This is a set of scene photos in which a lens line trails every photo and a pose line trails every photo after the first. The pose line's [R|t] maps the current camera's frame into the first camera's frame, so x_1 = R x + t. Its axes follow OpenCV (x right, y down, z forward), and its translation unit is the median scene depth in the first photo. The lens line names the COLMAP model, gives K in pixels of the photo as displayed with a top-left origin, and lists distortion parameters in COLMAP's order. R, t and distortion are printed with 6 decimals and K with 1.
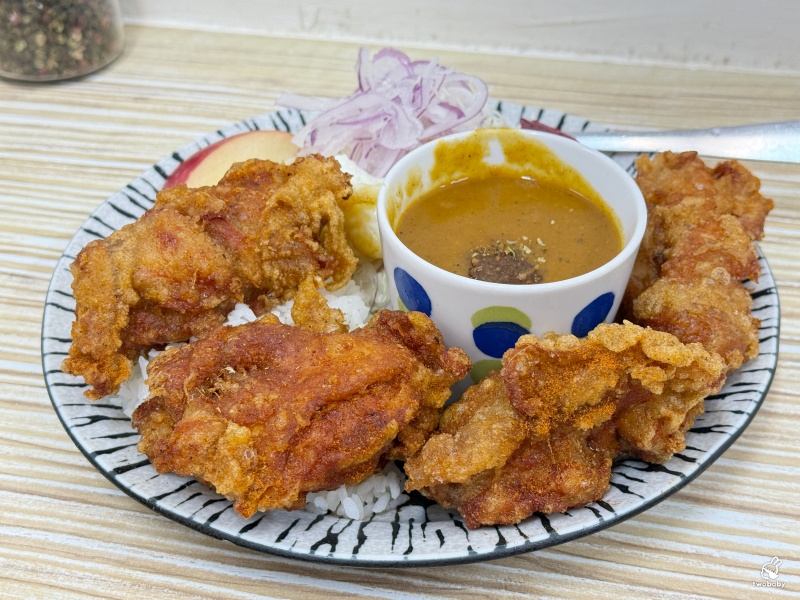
lens RADIAL K [[1260.6, 0, 400.0], [0, 1260.6, 300.0], [0, 0, 1]] dist [0.261798, -0.766111]
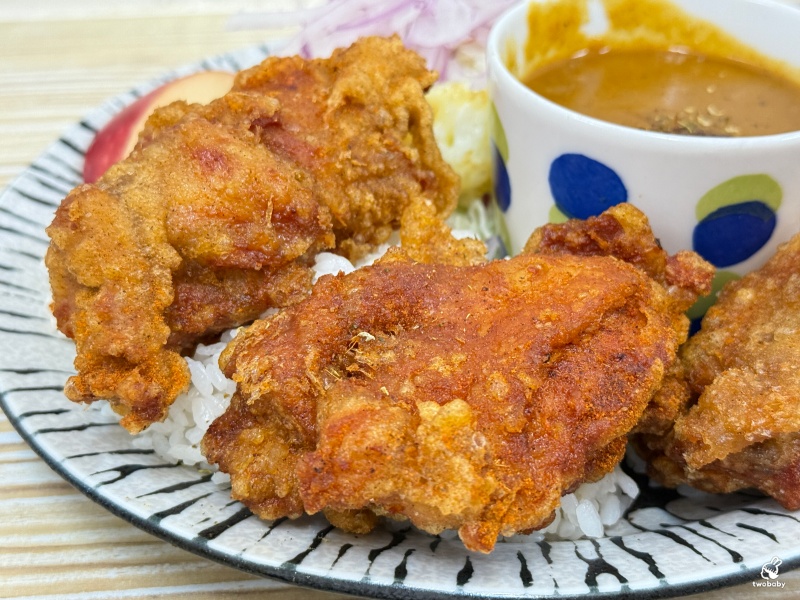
lens RADIAL K [[1260.6, 0, 400.0], [0, 1260.6, 300.0], [0, 0, 1]] dist [0.261798, -0.766111]
pose [[0.957823, -0.152492, 0.243561, -0.257383], [0.174763, 0.981939, -0.072485, 0.082707], [-0.228109, 0.111993, 0.967173, 0.379090]]
